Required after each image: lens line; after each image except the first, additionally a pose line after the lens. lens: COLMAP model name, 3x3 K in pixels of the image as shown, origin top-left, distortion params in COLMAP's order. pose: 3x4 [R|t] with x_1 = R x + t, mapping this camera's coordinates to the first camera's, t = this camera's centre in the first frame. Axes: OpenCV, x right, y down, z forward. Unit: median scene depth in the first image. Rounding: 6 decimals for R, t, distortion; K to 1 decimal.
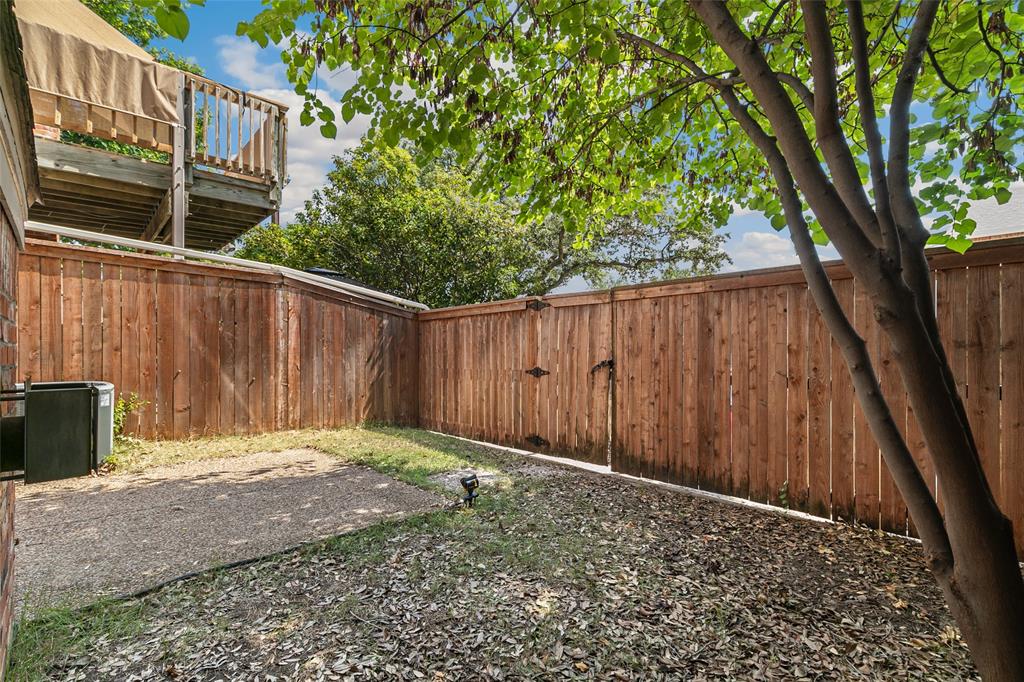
lens RADIAL K [[462.4, 0, 505.0], [0, 462.4, 345.9], [0, 0, 1]] dist [0.000943, -0.000113]
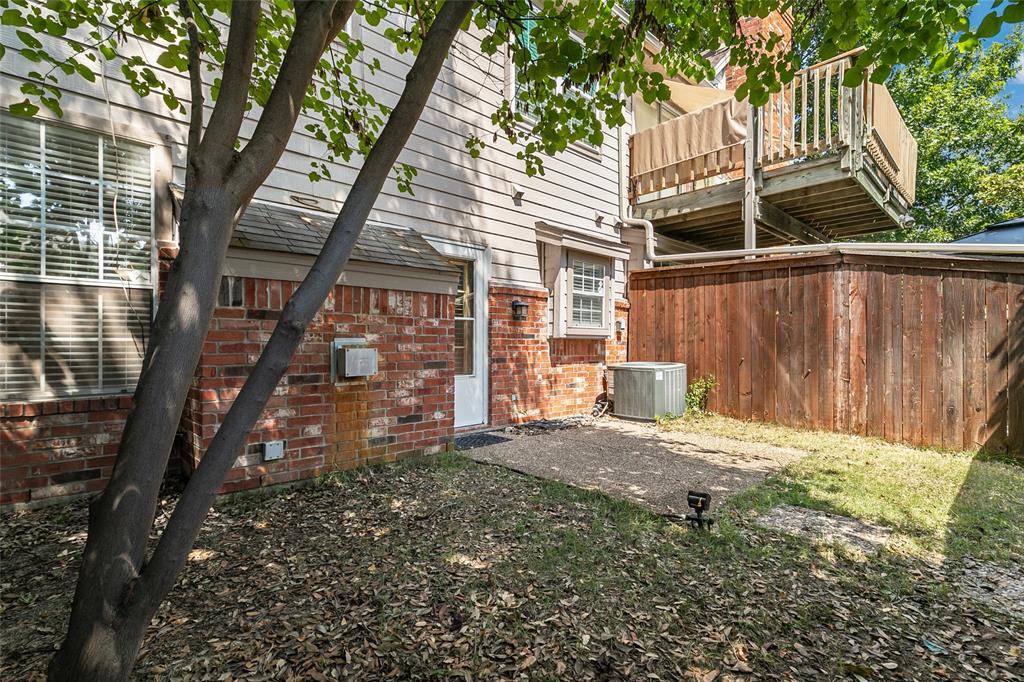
lens RADIAL K [[484.1, 0, 512.0], [0, 484.1, 341.0], [0, 0, 1]] dist [-0.000748, -0.000129]
pose [[0.008620, -0.009761, -0.999915, 0.443904], [0.005125, 0.999940, -0.009717, 0.018321], [0.999950, -0.005040, 0.008669, 0.401255]]
